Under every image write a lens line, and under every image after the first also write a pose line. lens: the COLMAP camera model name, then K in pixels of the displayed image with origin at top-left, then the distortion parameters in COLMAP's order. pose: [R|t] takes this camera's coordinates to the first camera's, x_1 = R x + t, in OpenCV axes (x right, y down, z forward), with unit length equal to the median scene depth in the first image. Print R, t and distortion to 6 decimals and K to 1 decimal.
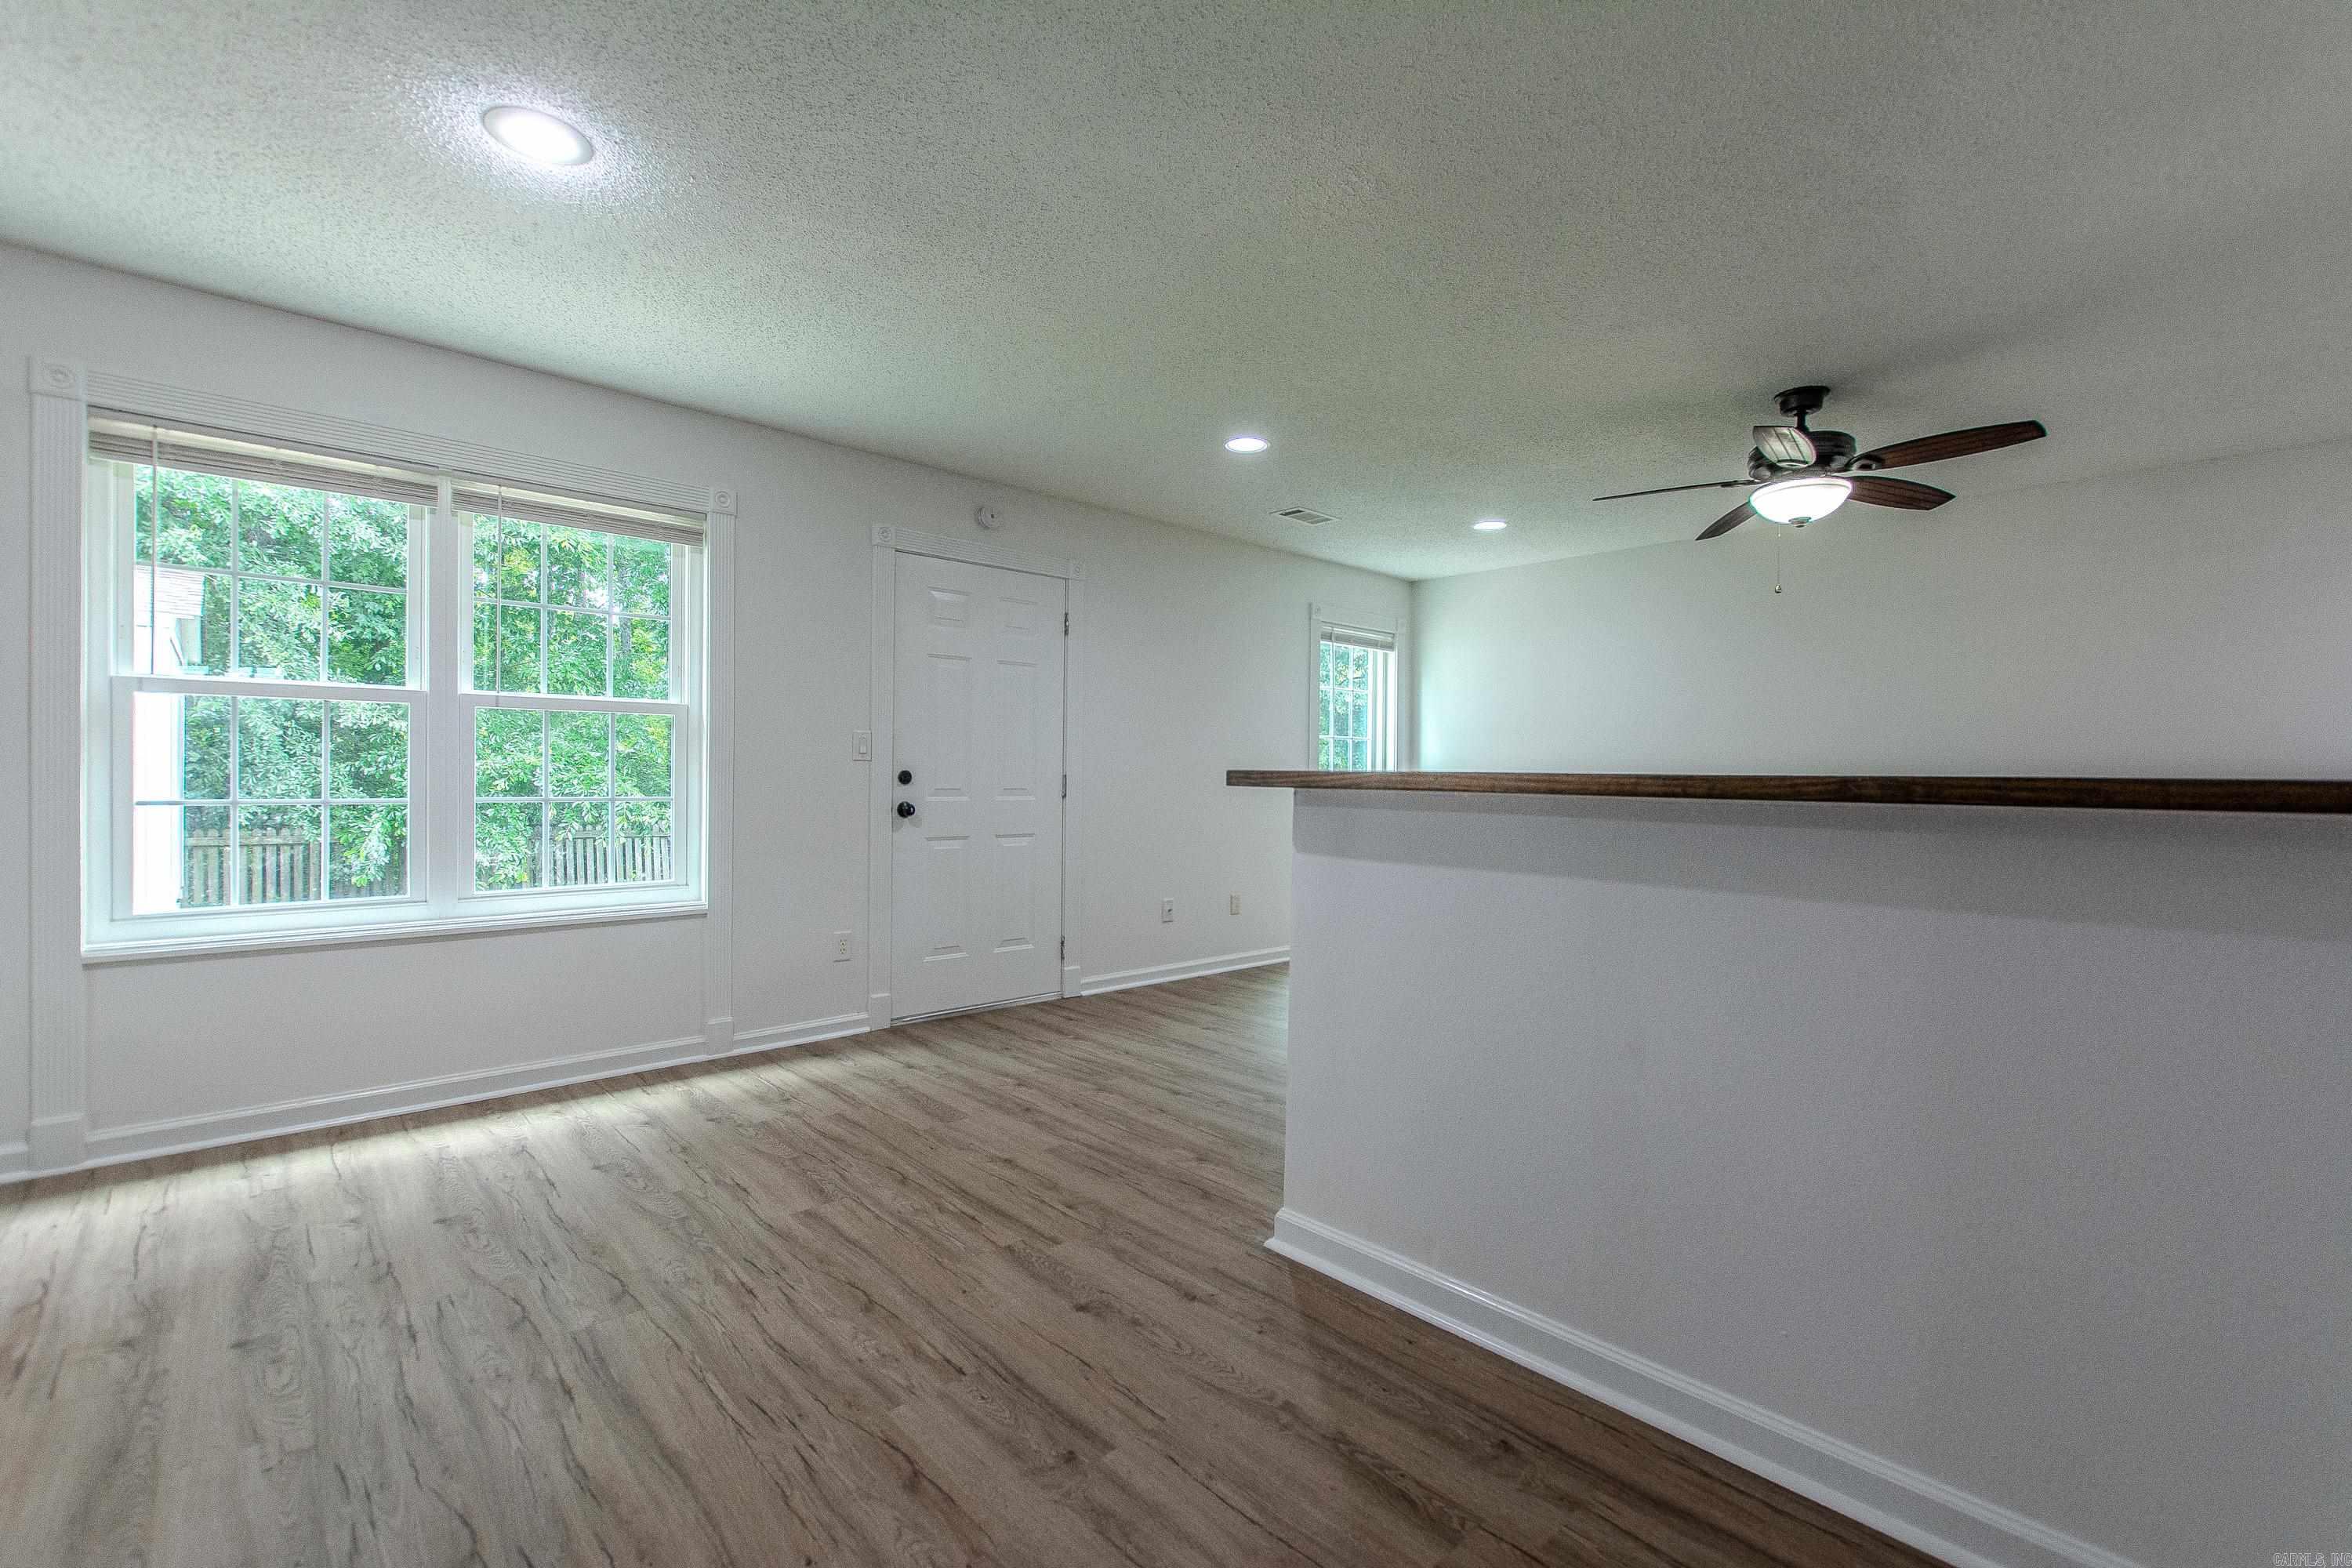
lens RADIAL K [[1038.3, 0, 1182.7], [0, 1038.3, 781.2], [0, 0, 1]] dist [-0.023332, 0.000501]
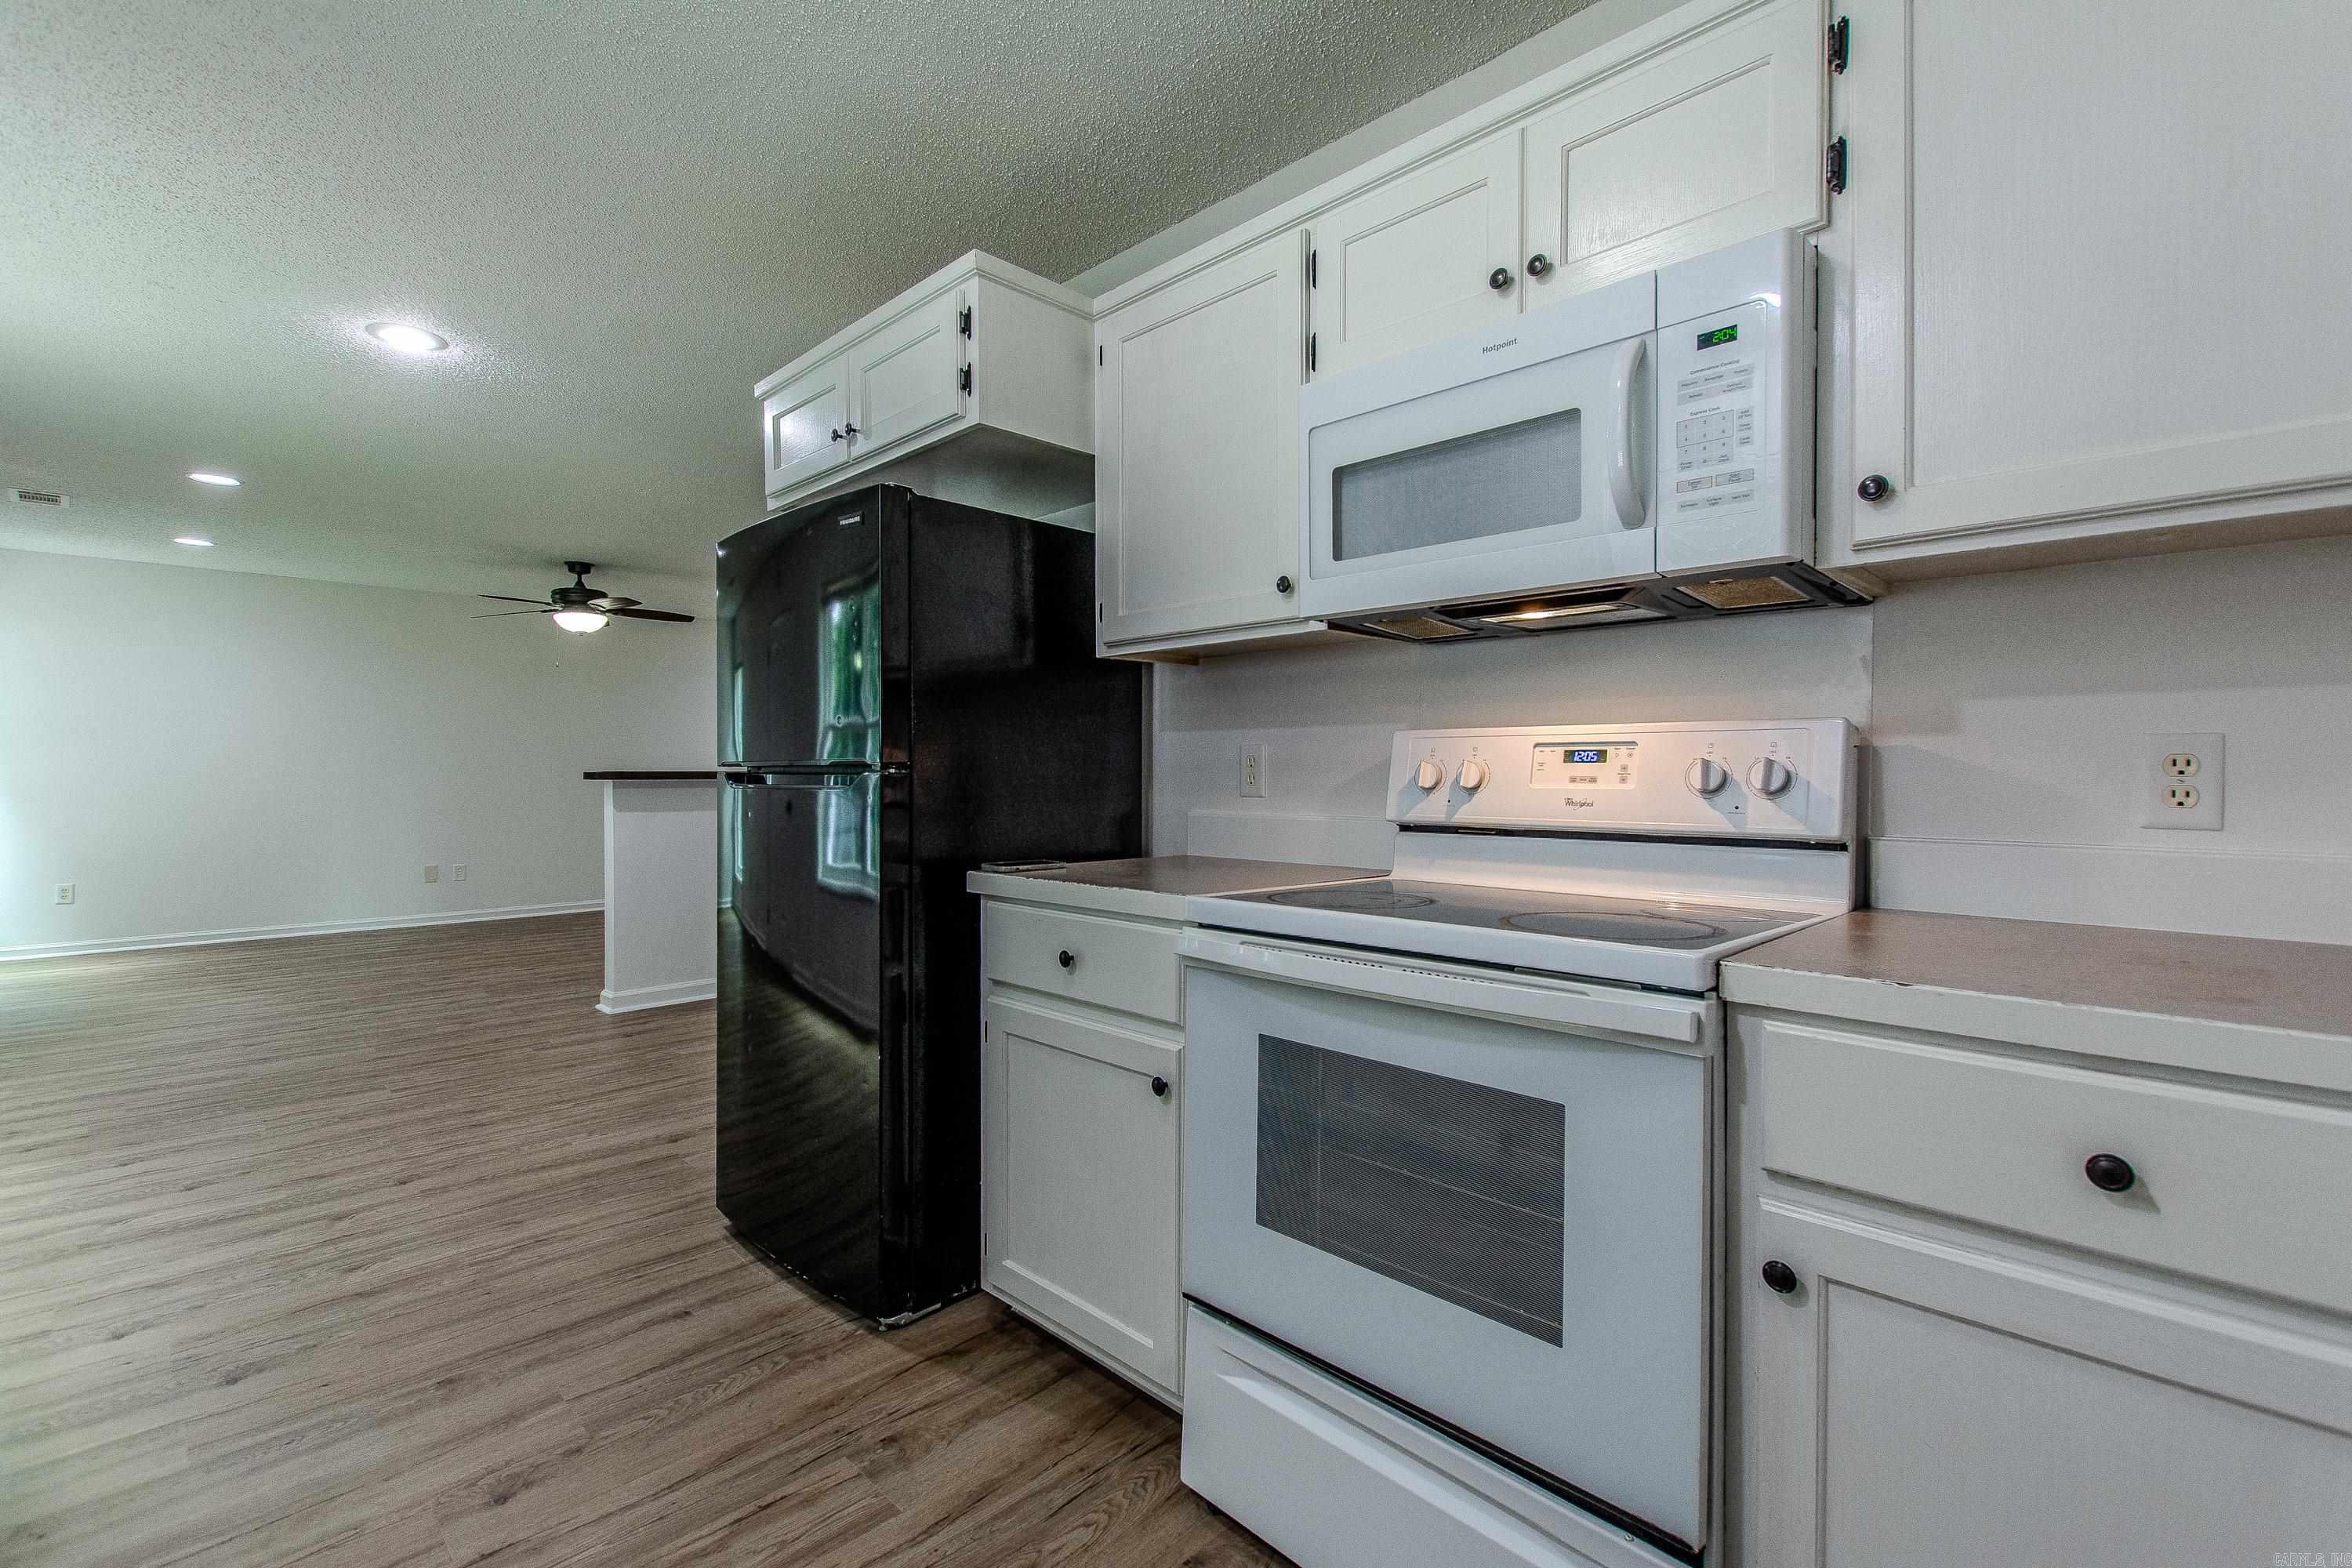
lens RADIAL K [[1038.3, 0, 1189.1], [0, 1038.3, 767.1], [0, 0, 1]] dist [-0.023332, 0.000501]
pose [[-0.005992, -0.006269, 0.999962, -1.292420], [0.018967, 0.999800, 0.006382, -0.009014], [-0.999802, 0.019004, -0.005872, -0.060123]]
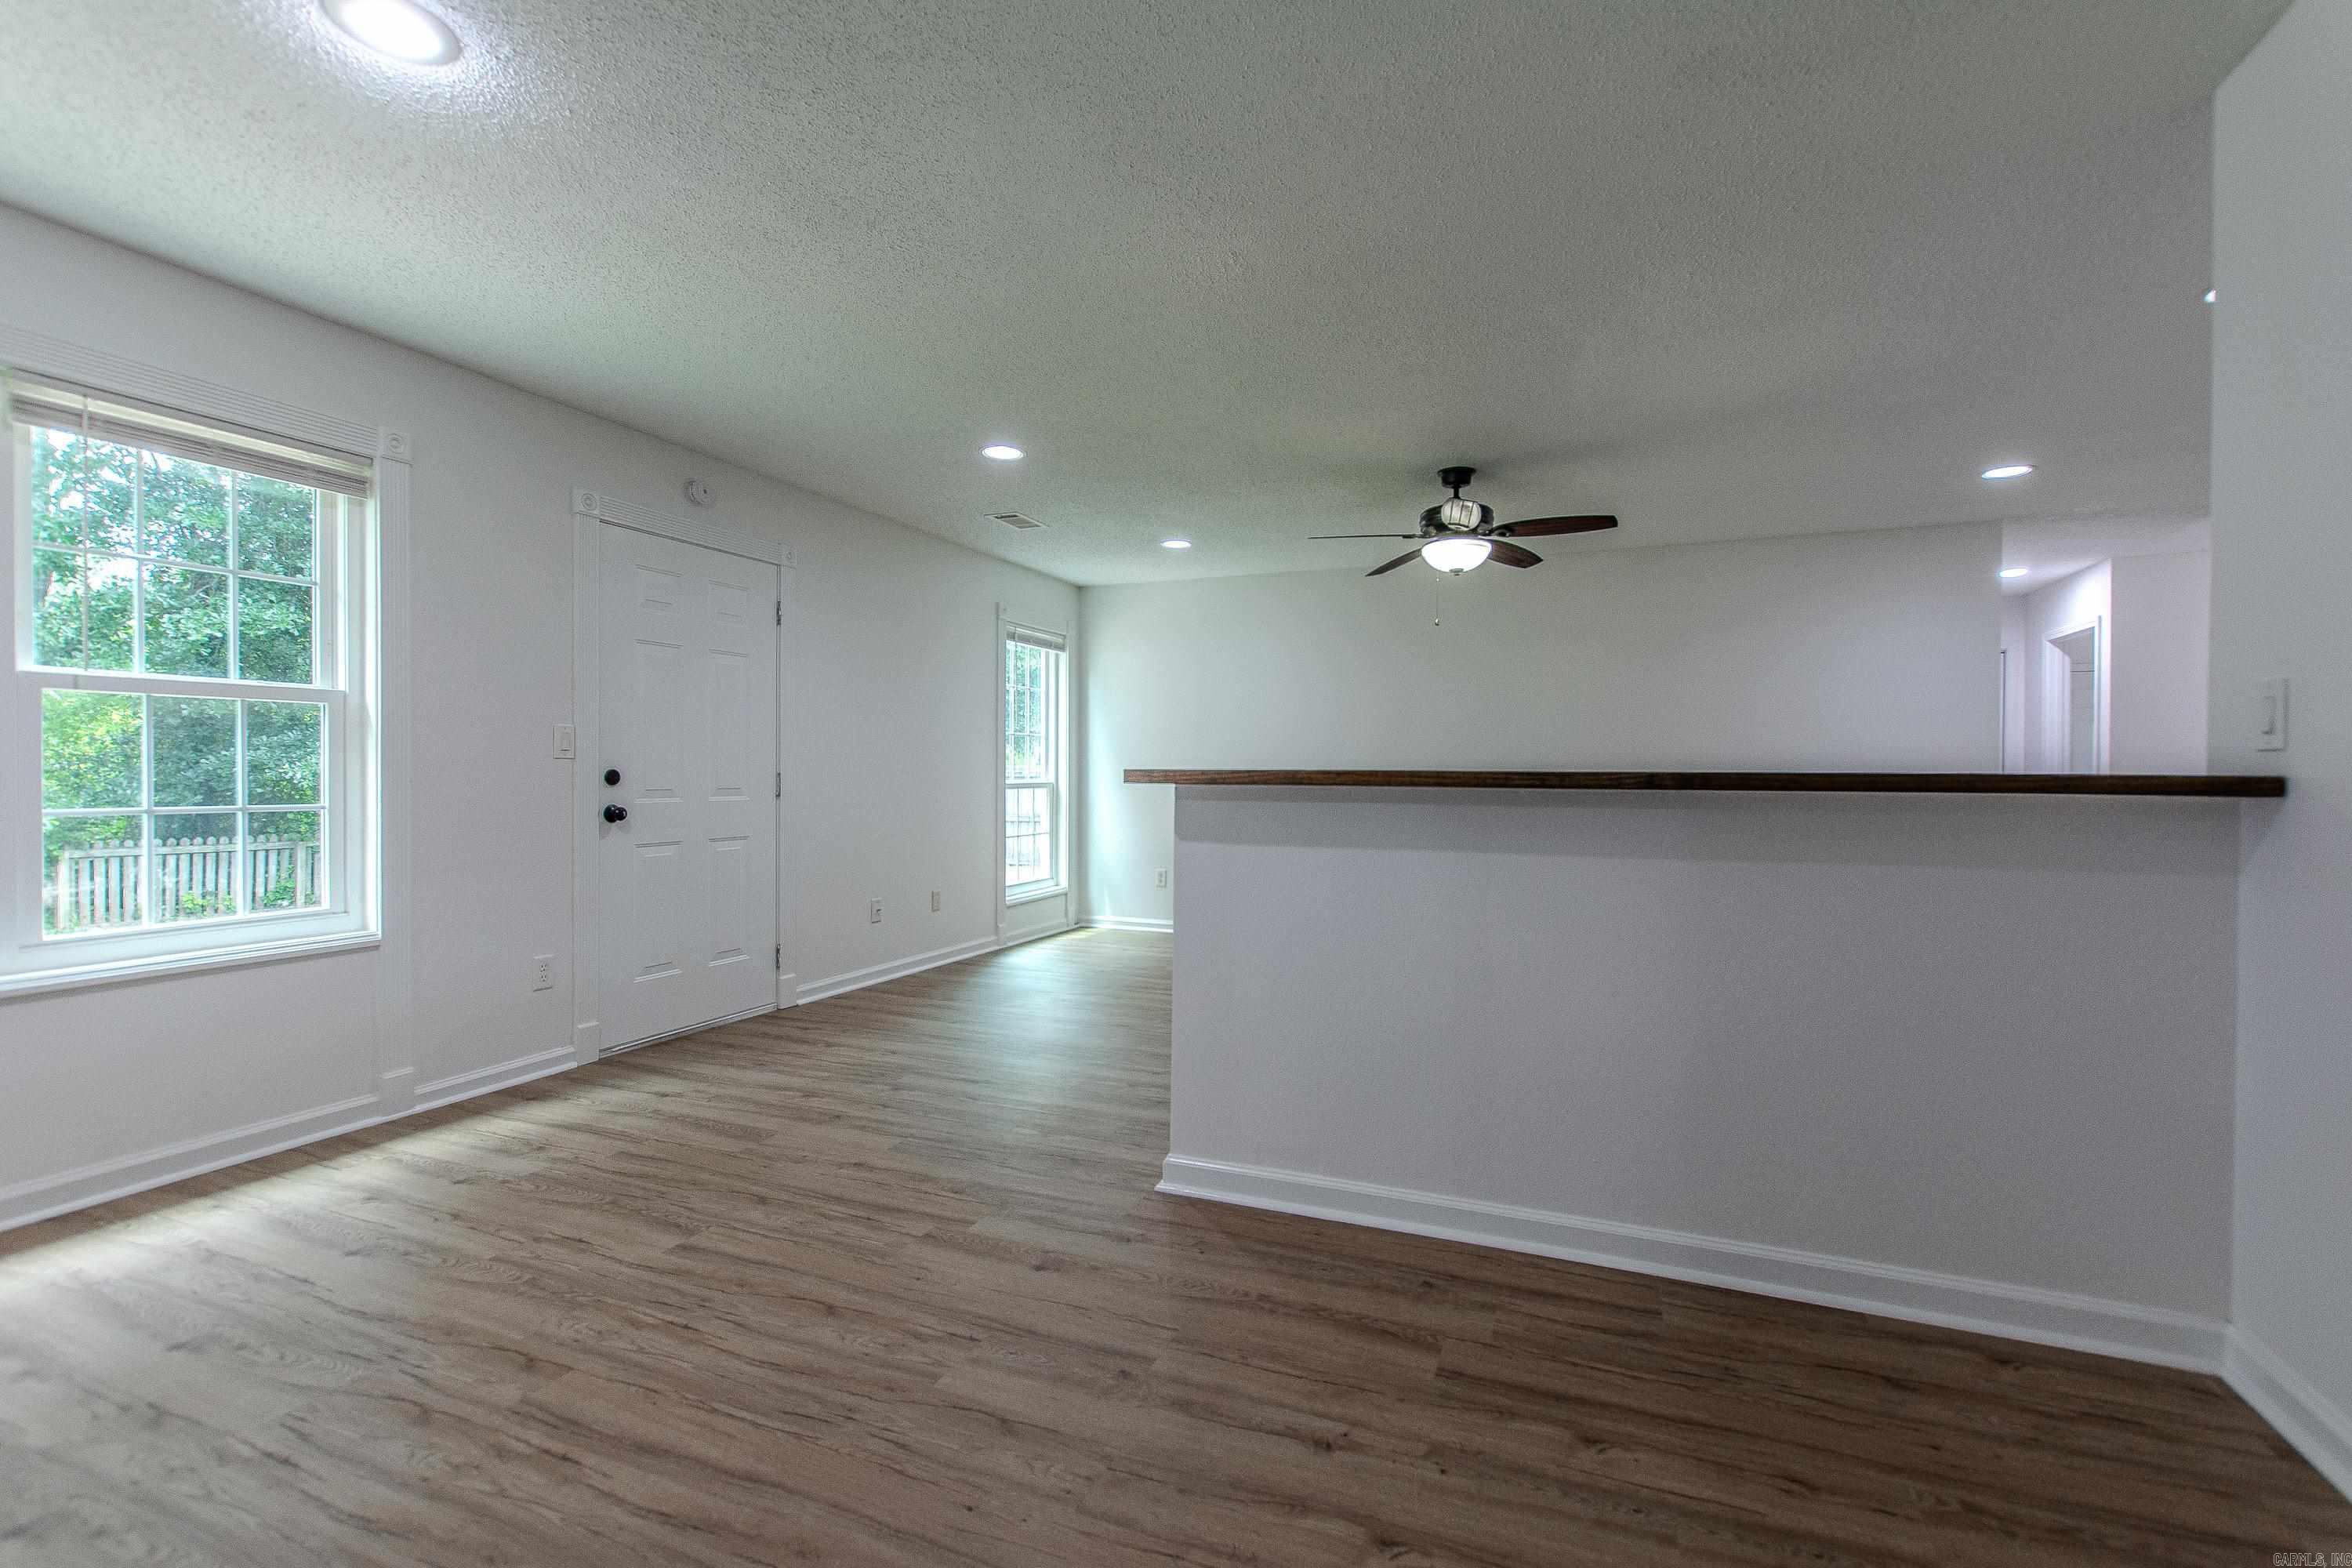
lens RADIAL K [[1038.3, 0, 1229.3], [0, 1038.3, 784.4], [0, 0, 1]] dist [-0.023332, 0.000501]
pose [[0.898551, -0.011047, 0.438730, -0.234583], [0.007344, 0.999922, 0.010137, -0.003648], [-0.438808, -0.005886, 0.898562, -0.034999]]
